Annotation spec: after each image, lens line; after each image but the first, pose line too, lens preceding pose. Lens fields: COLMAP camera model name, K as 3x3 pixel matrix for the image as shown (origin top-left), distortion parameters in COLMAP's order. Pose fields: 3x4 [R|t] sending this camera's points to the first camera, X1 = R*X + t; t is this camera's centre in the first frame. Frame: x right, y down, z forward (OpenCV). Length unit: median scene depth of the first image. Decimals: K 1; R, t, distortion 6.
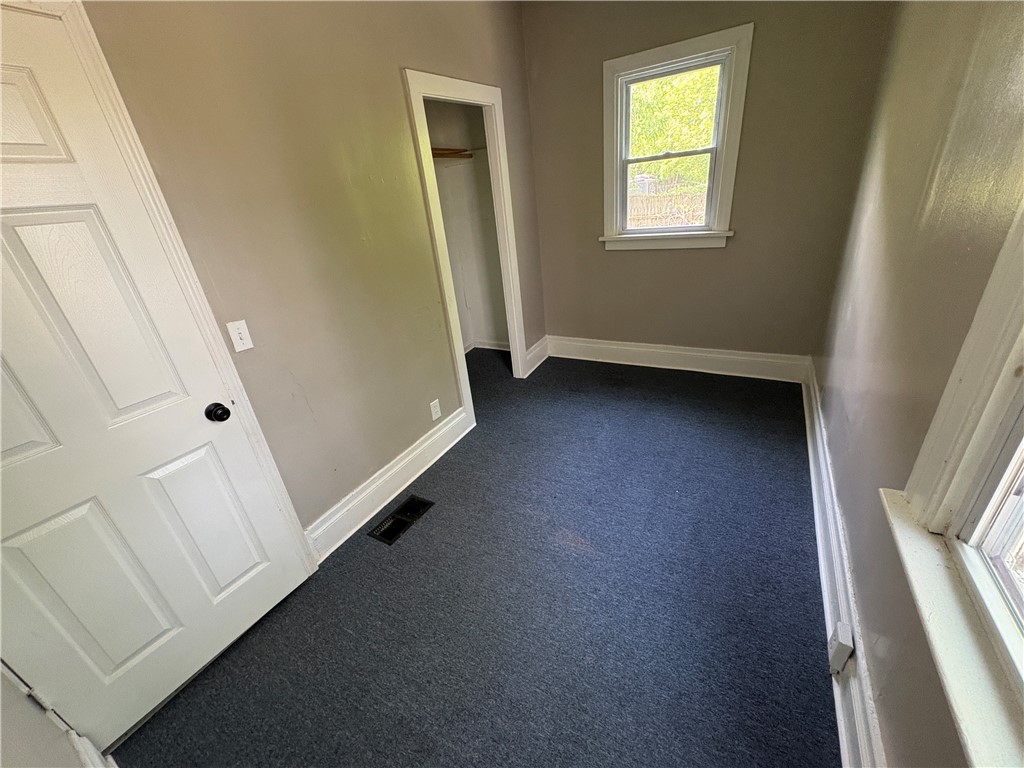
lens RADIAL K [[407.0, 0, 512.0], [0, 407.0, 384.0], [0, 0, 1]] dist [-0.000158, -0.000417]
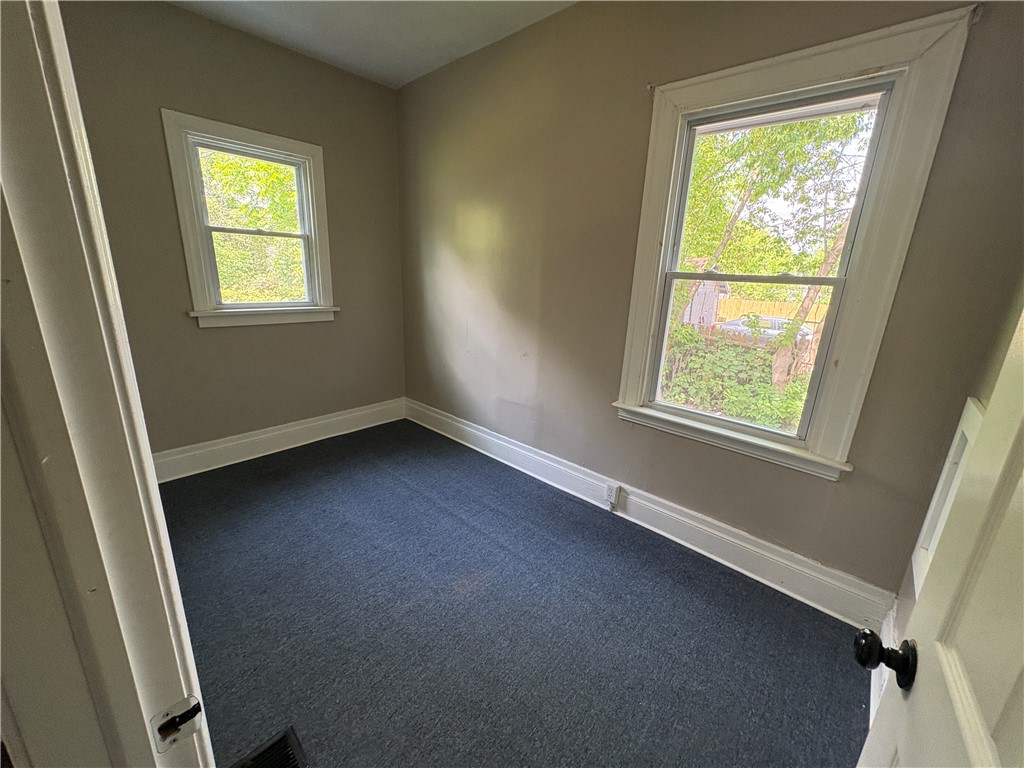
lens RADIAL K [[407.0, 0, 512.0], [0, 407.0, 384.0], [0, 0, 1]] dist [-0.000158, -0.000417]
pose [[0.217415, -0.154944, 0.963703, -0.469949], [0.357142, 0.931484, 0.069191, -0.070753], [-0.908395, 0.329135, 0.257856, 0.307607]]
